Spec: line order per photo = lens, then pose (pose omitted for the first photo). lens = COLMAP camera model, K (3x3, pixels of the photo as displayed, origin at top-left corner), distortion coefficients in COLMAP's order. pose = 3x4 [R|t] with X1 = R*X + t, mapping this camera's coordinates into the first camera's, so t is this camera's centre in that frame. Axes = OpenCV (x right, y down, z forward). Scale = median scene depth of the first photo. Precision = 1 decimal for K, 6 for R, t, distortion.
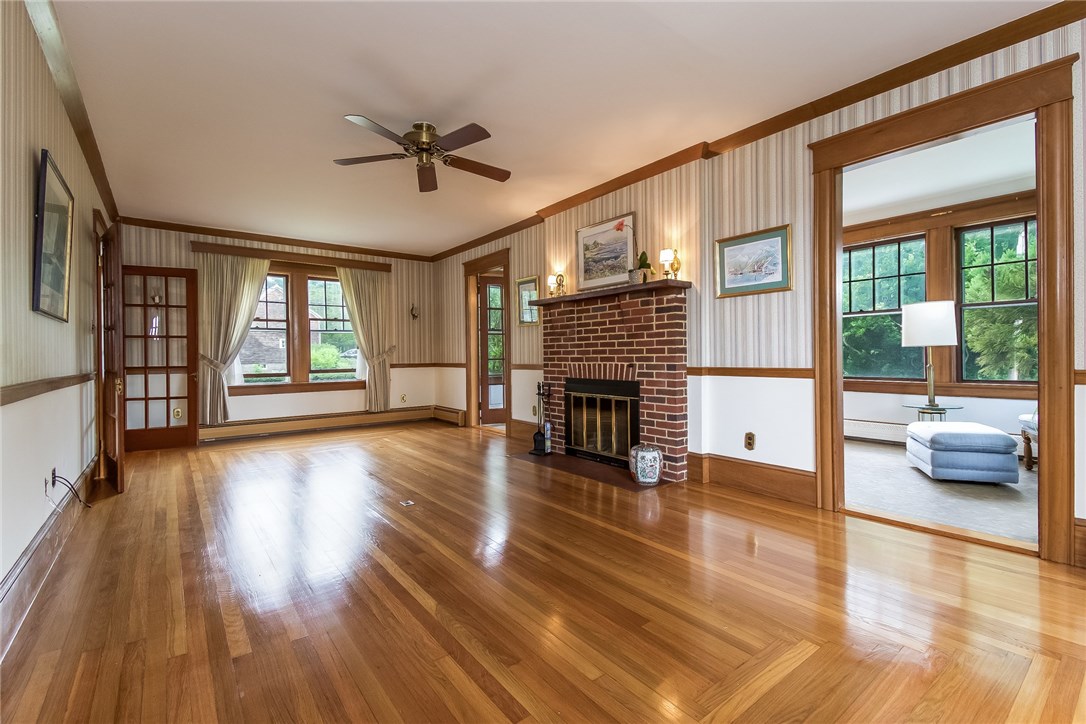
lens RADIAL K [[494.7, 0, 550.3], [0, 494.7, 359.0], [0, 0, 1]] dist [-0.006702, -0.002342]
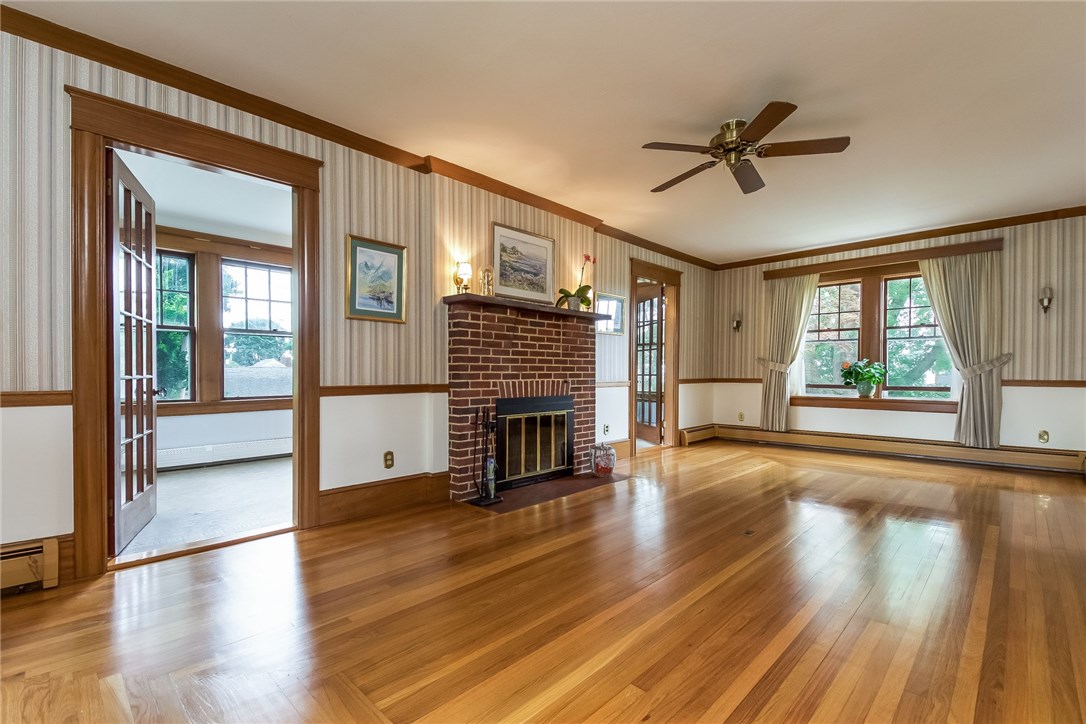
lens RADIAL K [[494.7, 0, 550.8], [0, 494.7, 370.7], [0, 0, 1]] dist [-0.006702, -0.002342]
pose [[-0.190129, 0.011060, 0.981697, -0.834073], [0.005012, 0.999934, -0.010294, 0.000082], [-0.981746, 0.002963, -0.190172, 1.133058]]
